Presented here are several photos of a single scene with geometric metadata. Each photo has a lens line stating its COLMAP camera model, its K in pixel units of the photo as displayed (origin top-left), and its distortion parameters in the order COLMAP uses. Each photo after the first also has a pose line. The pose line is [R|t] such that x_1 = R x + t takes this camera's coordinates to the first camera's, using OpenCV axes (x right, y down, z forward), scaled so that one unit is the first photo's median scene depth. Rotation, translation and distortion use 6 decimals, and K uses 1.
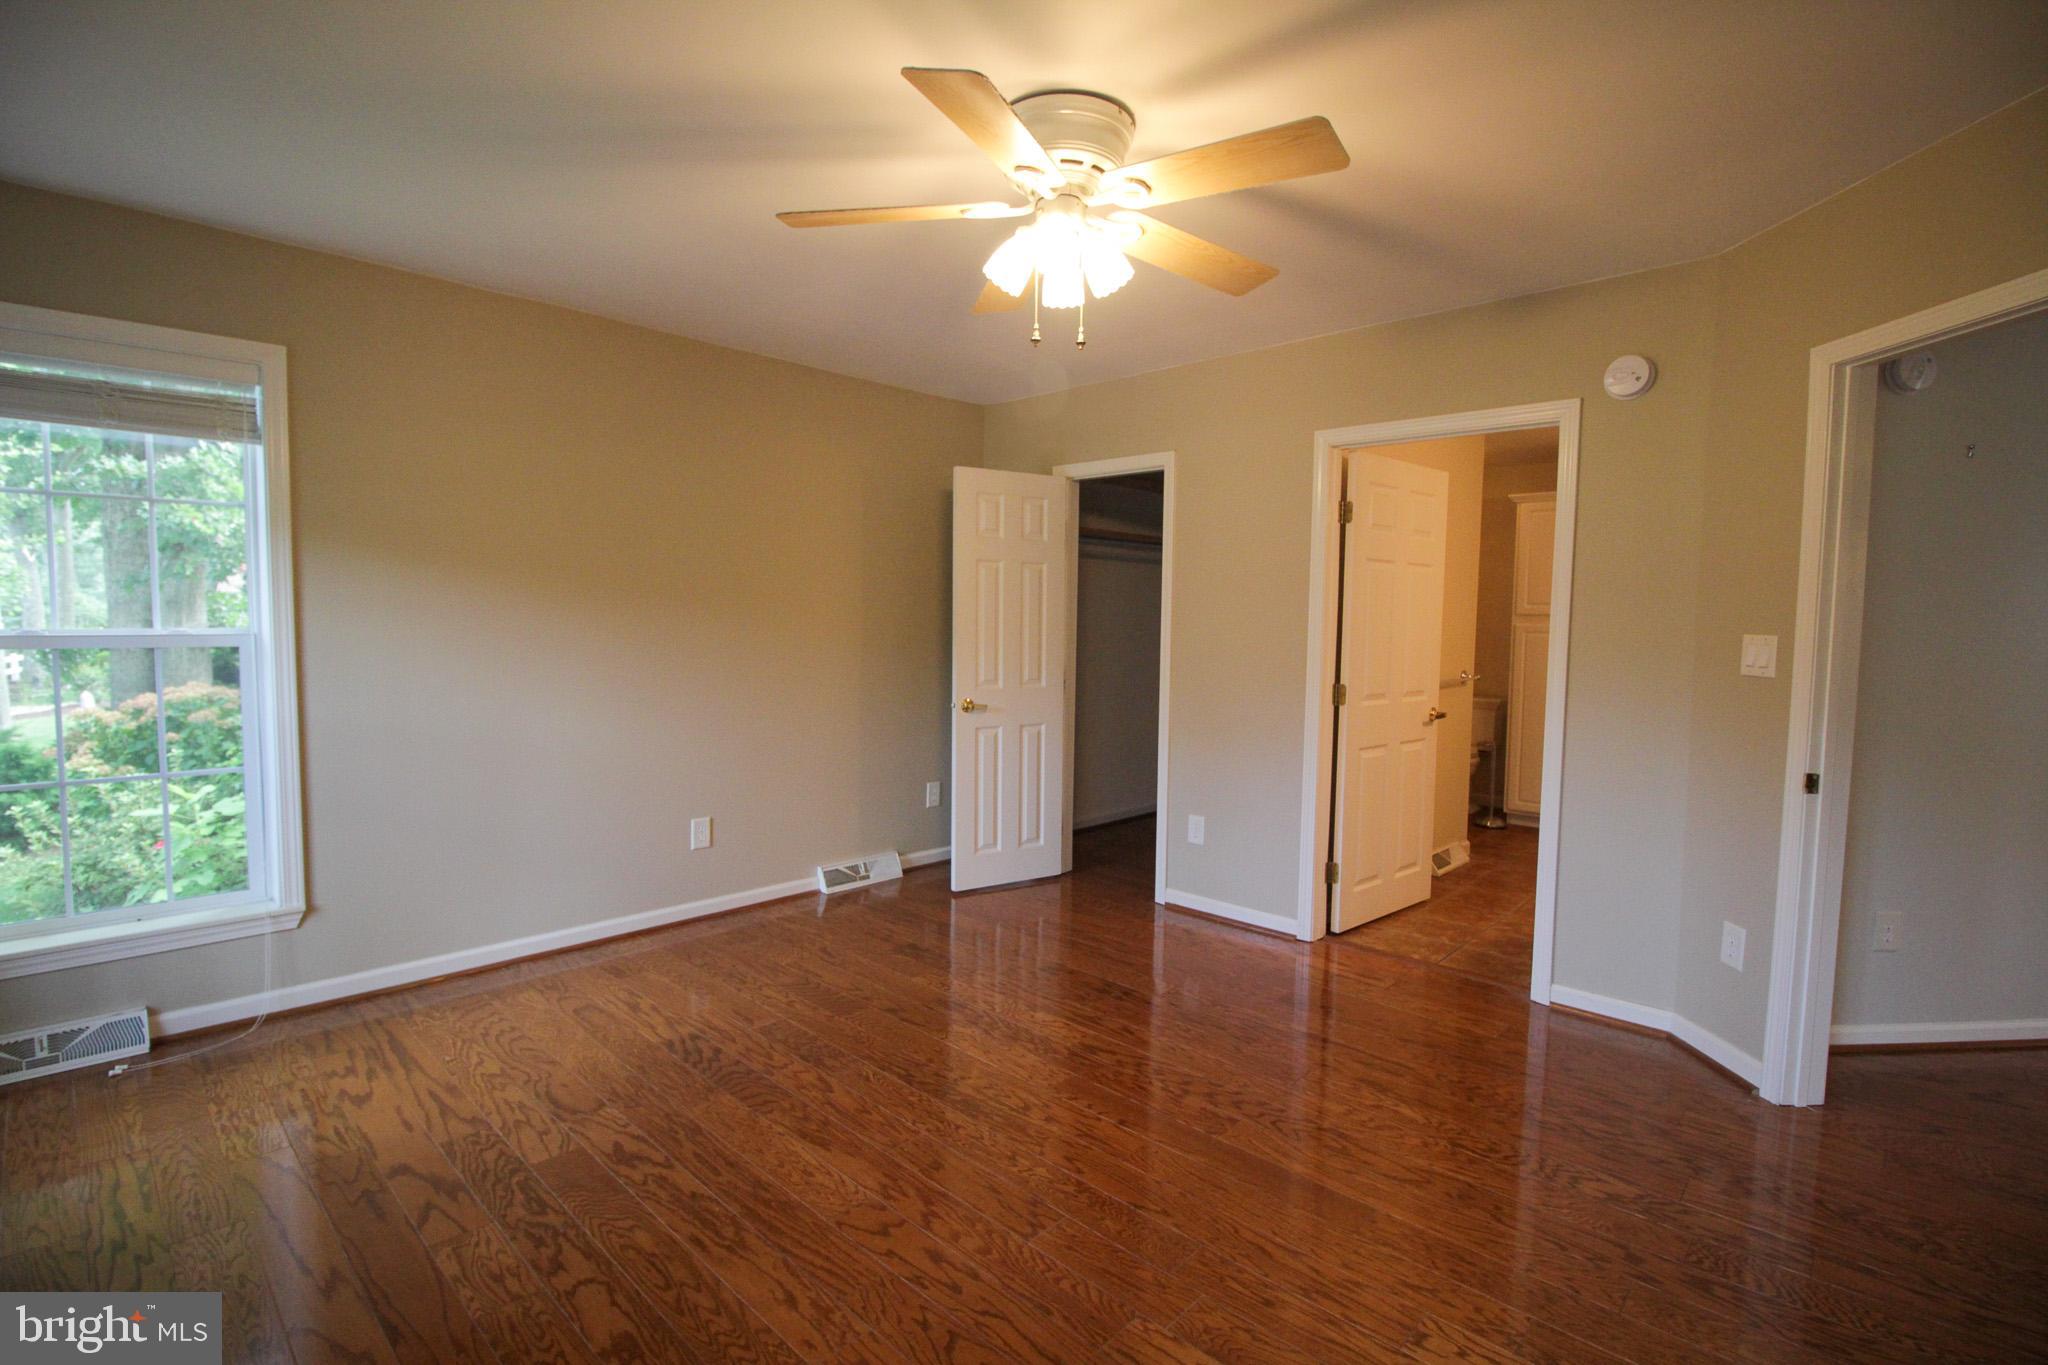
lens RADIAL K [[957.2, 0, 1023.0], [0, 957.2, 684.1], [0, 0, 1]] dist [-0.009701, -0.001212]
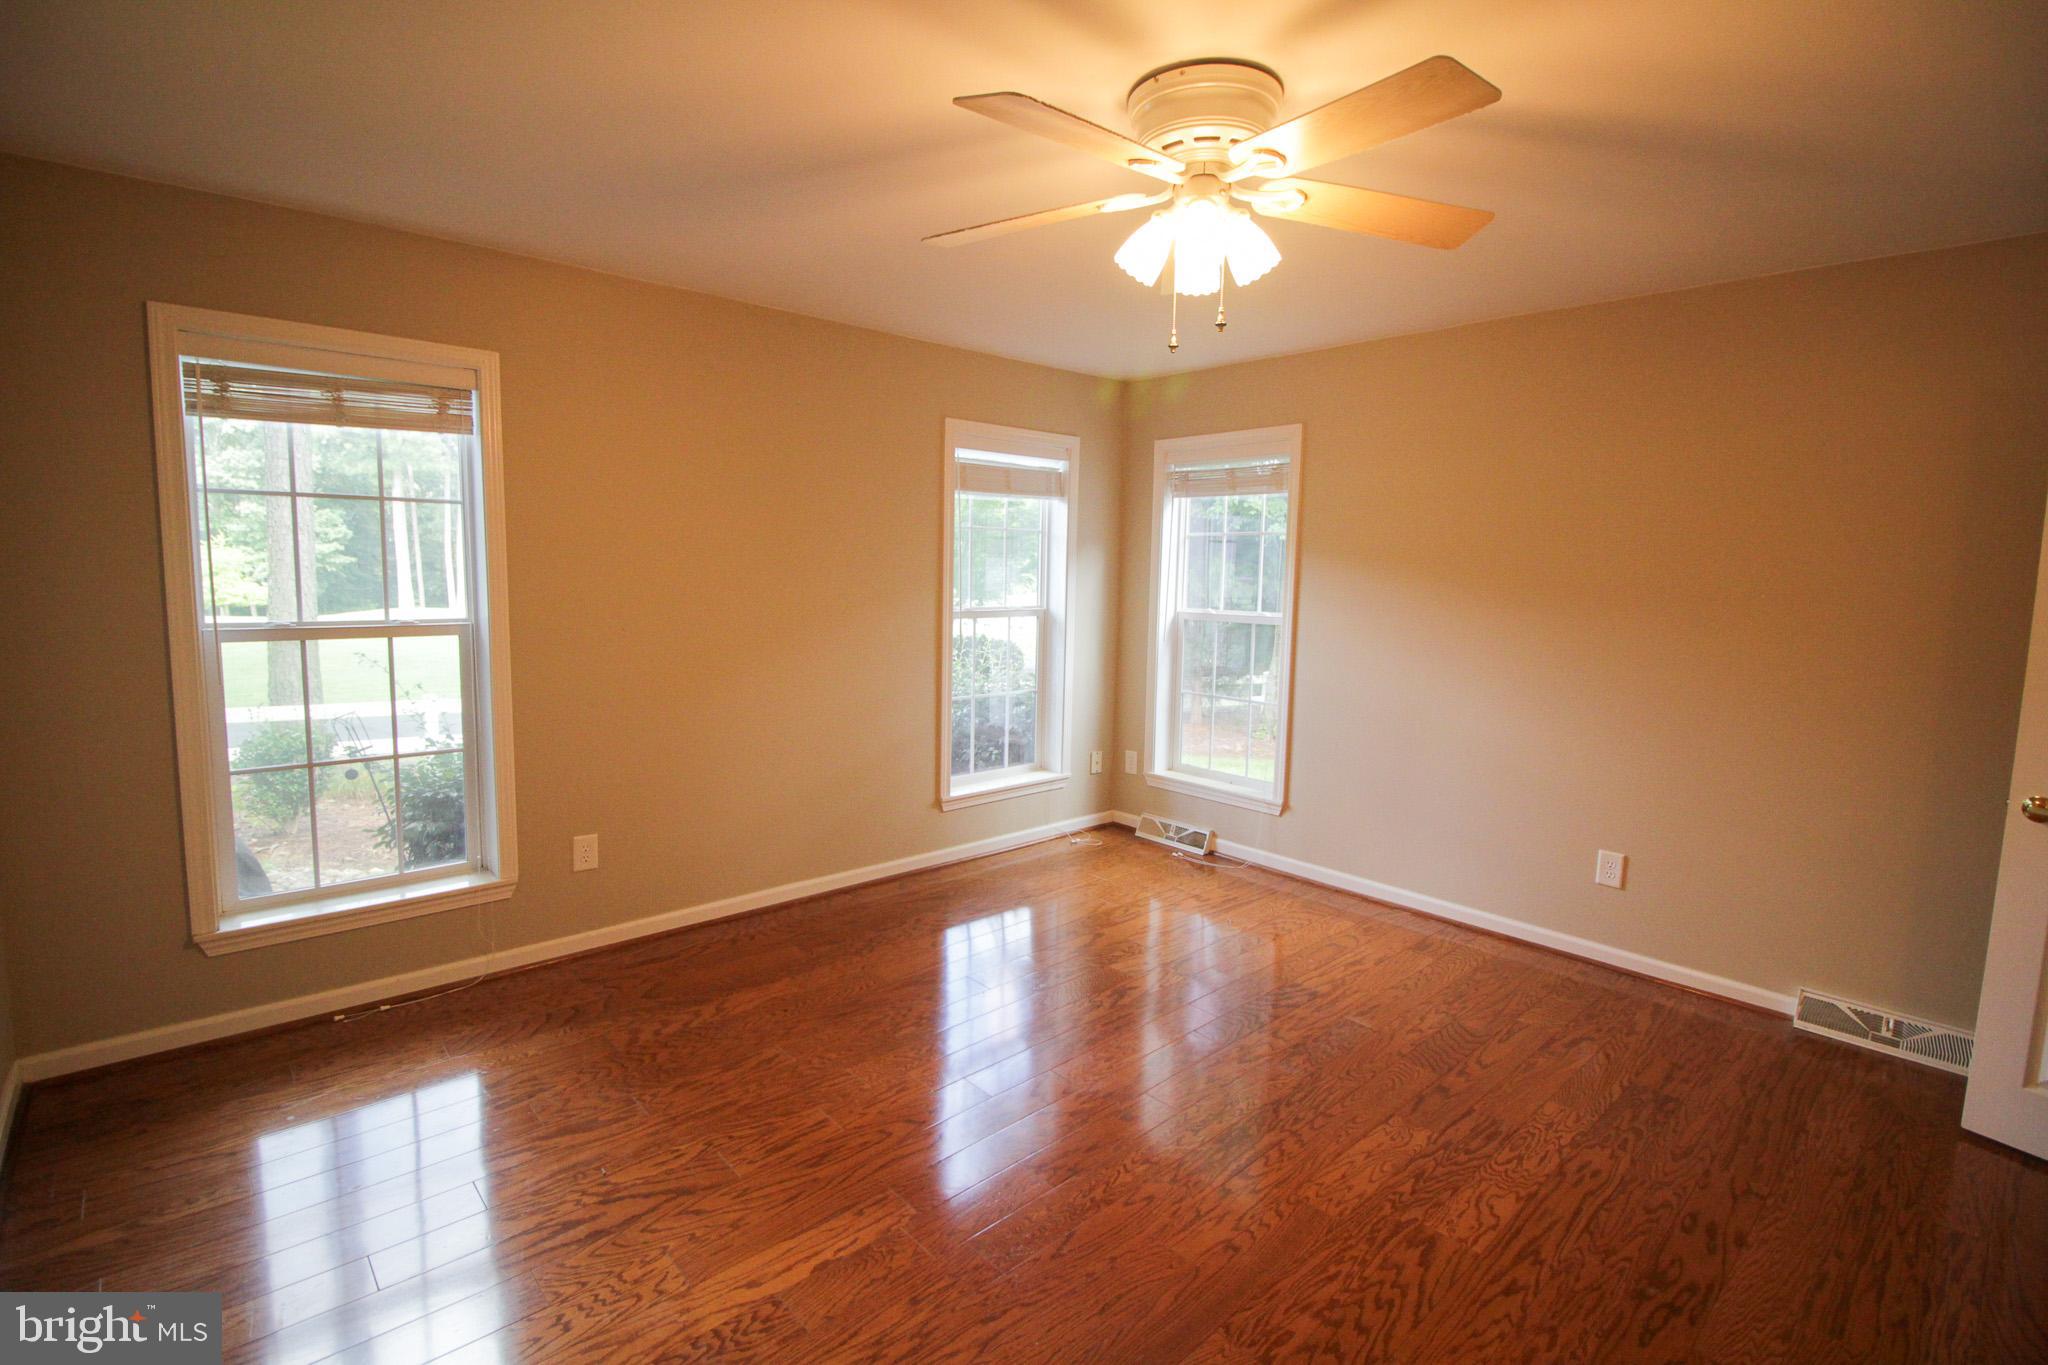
lens RADIAL K [[957.2, 0, 1019.8], [0, 957.2, 670.1], [0, 0, 1]] dist [-0.009701, -0.001212]
pose [[-0.072562, 0.095478, -0.992783, 0.848760], [-0.088453, 0.990869, 0.101759, -0.099469], [0.993434, 0.095198, -0.063454, 0.783276]]
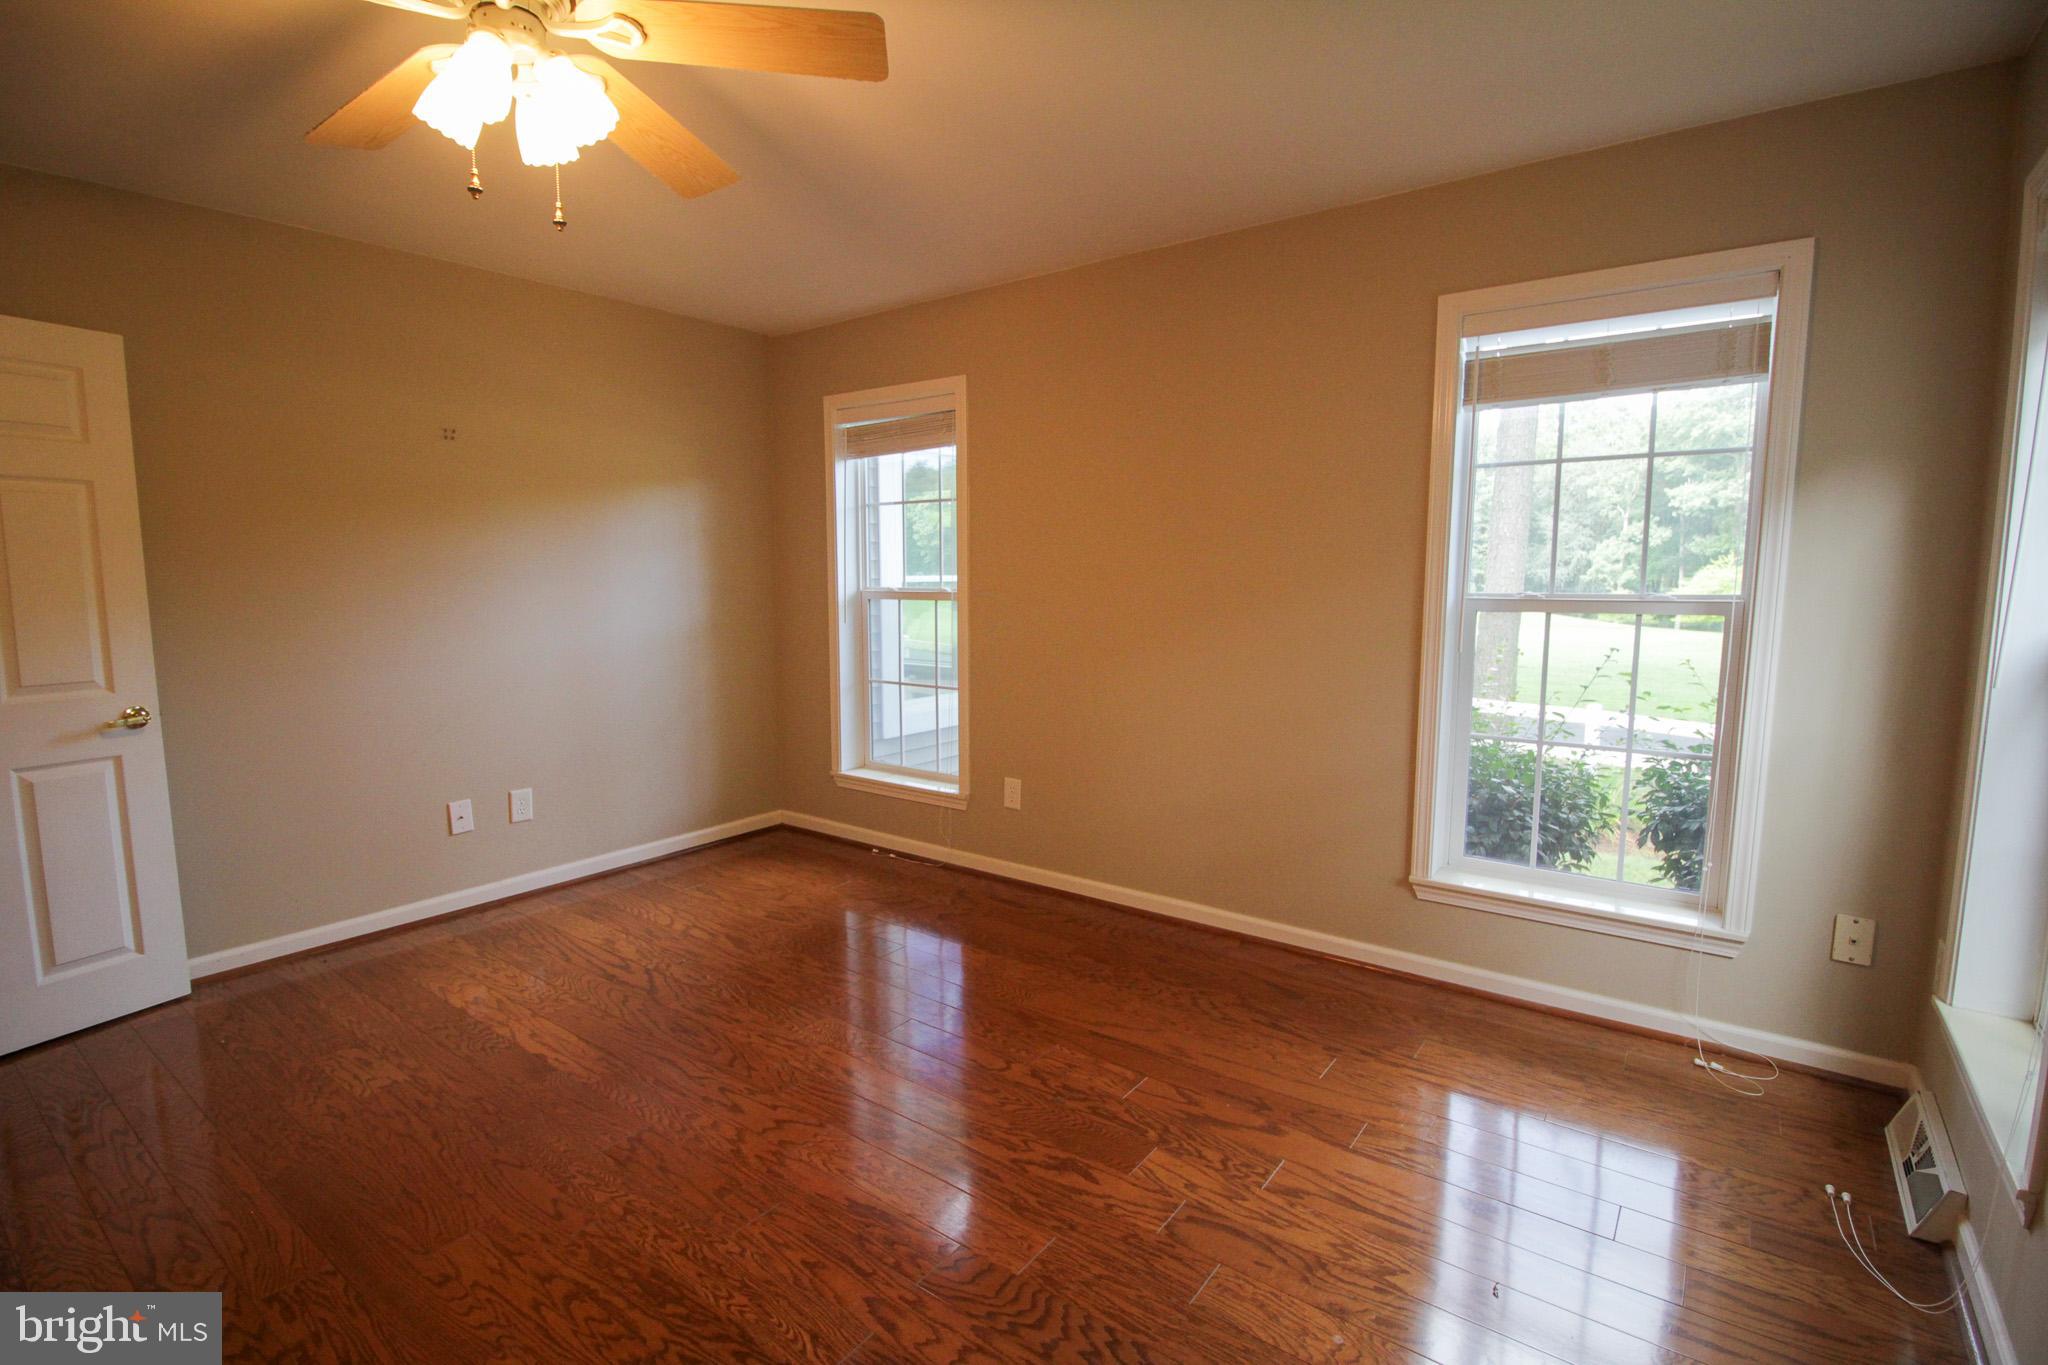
lens RADIAL K [[957.2, 0, 1024.3], [0, 957.2, 688.0], [0, 0, 1]] dist [-0.009701, -0.001212]
pose [[-0.992873, 0.003757, -0.119120, -0.233240], [-0.018686, 0.982234, 0.186728, -0.112058], [0.117705, 0.187623, -0.975163, 1.584157]]
